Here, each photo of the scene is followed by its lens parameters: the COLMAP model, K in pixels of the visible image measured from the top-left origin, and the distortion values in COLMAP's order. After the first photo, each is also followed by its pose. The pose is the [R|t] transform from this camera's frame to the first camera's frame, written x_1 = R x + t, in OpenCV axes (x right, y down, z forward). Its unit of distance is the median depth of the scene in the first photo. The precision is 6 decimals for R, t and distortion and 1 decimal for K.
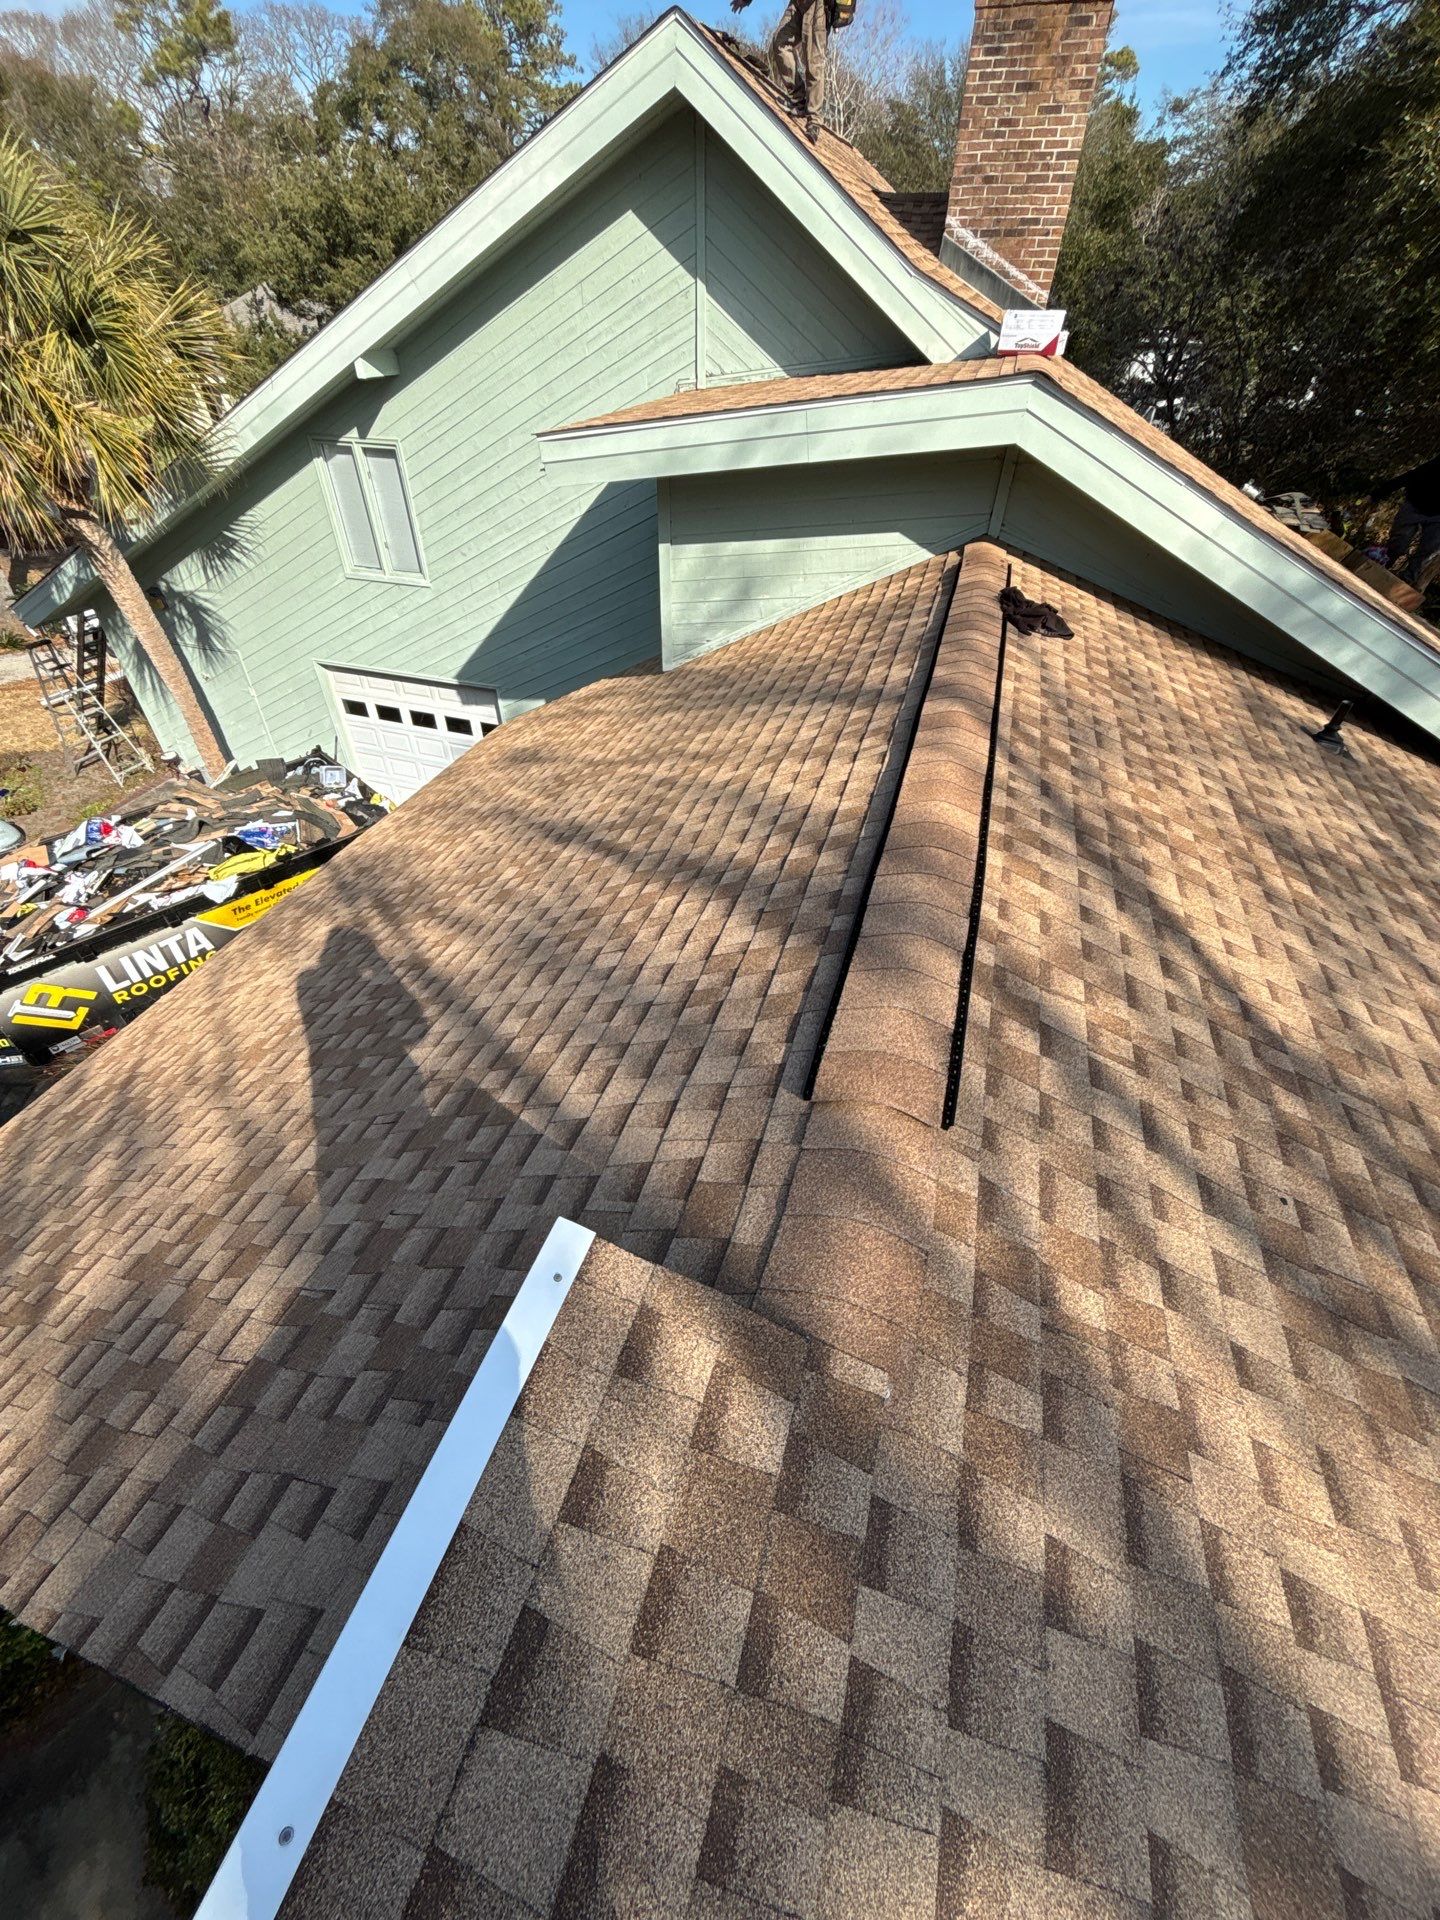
lens RADIAL K [[784.7, 0, 725.4], [0, 784.7, 954.5], [0, 0, 1]] dist [0.000406, 0.001646]
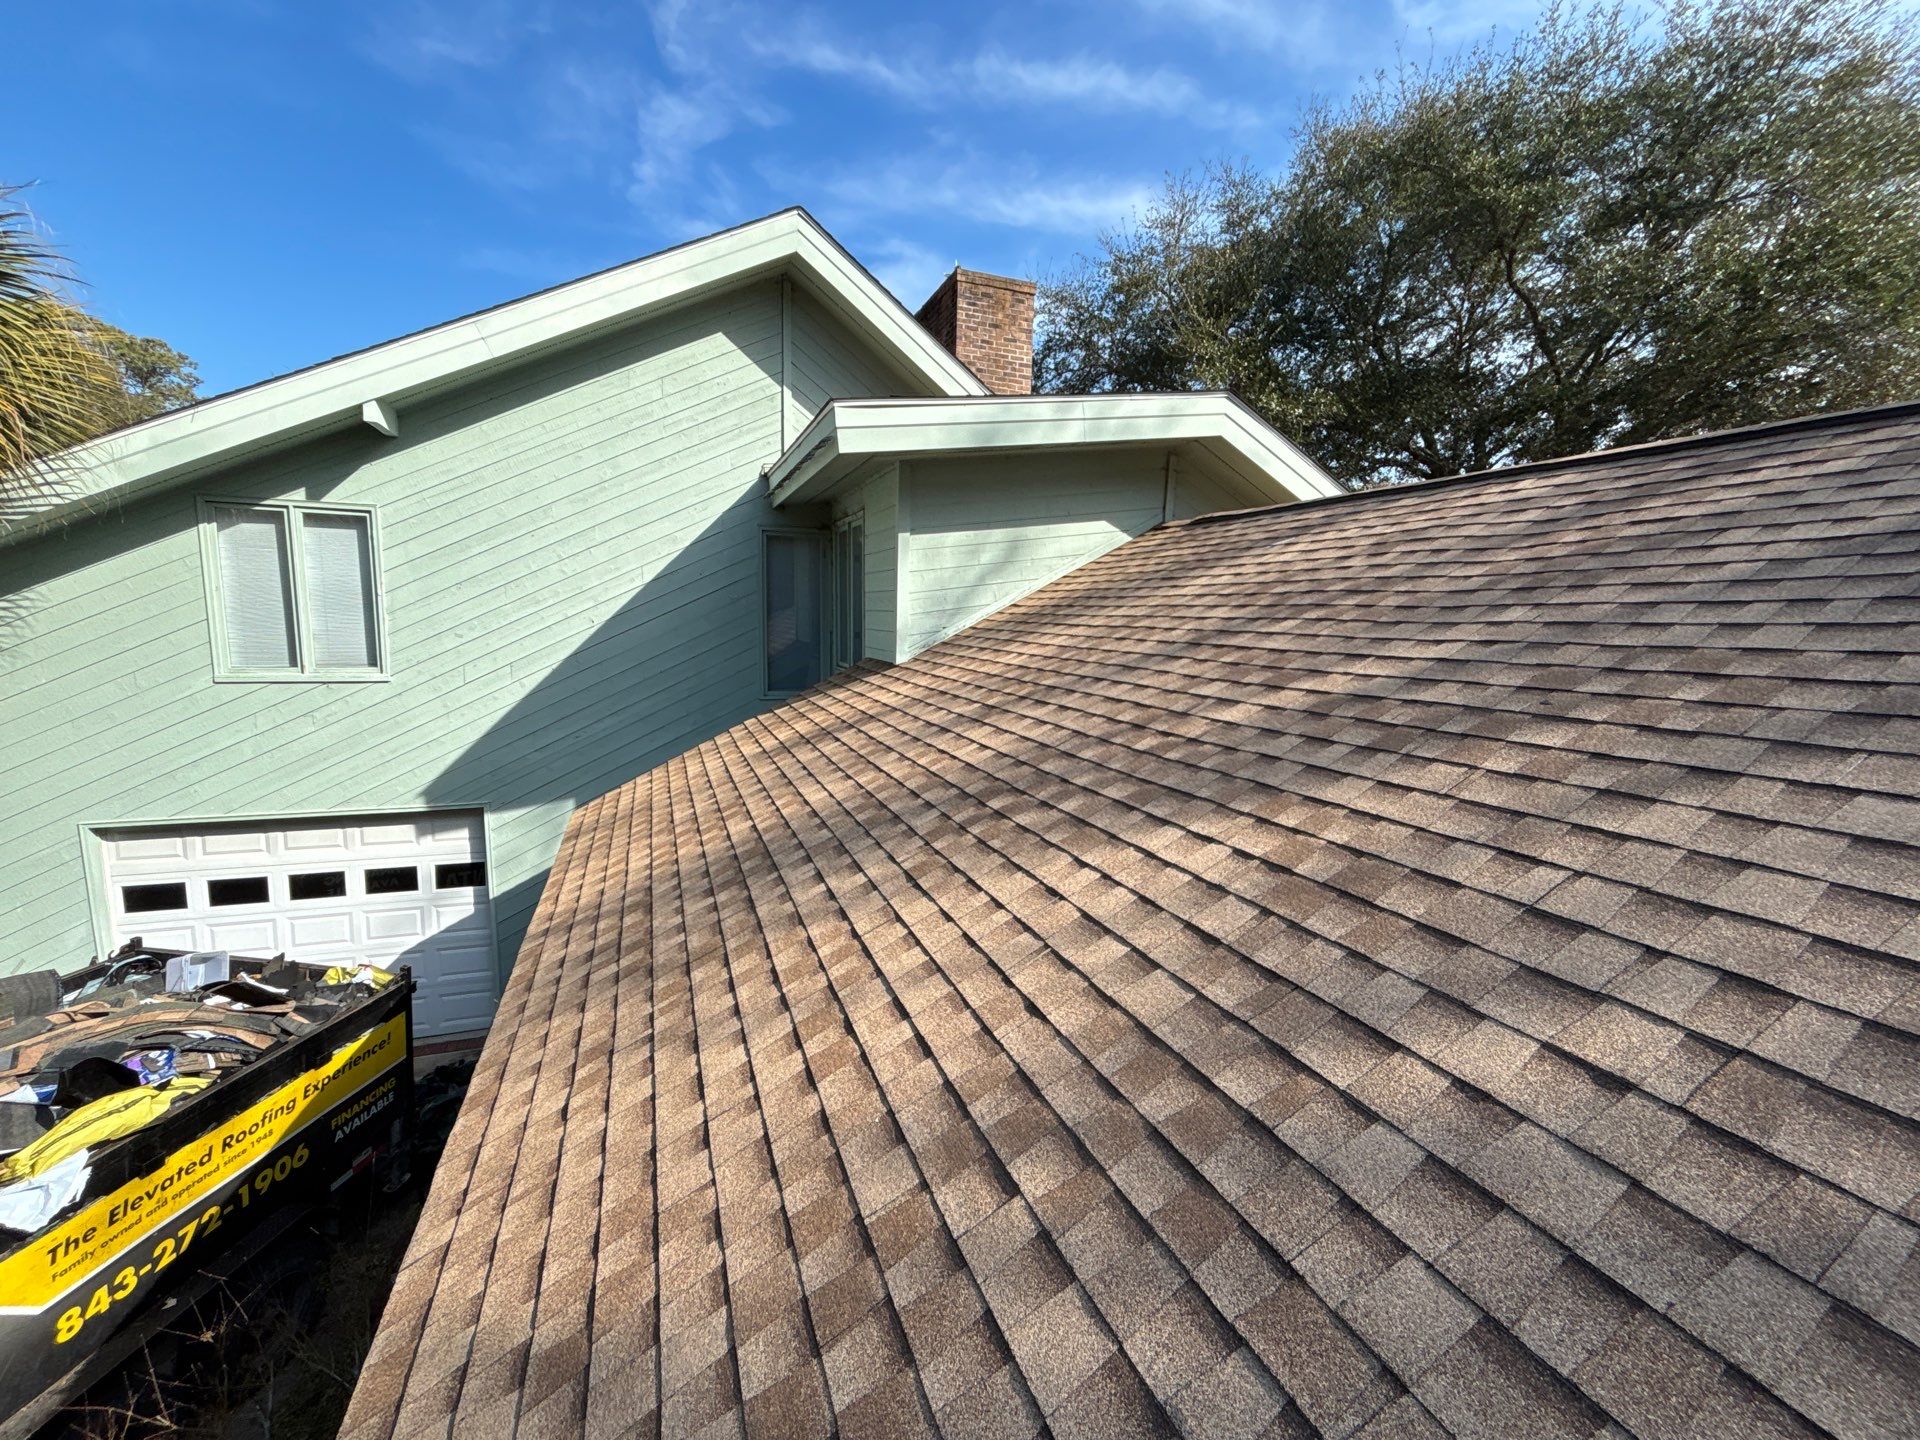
lens RADIAL K [[784.7, 0, 964.9], [0, 784.7, 725.3], [0, 0, 1]] dist [0.000406, 0.001646]
pose [[0.782646, -0.080520, 0.617237, -0.464351], [0.393412, 0.832426, -0.390248, 0.064920], [-0.482382, 0.548255, 0.683173, 0.306281]]
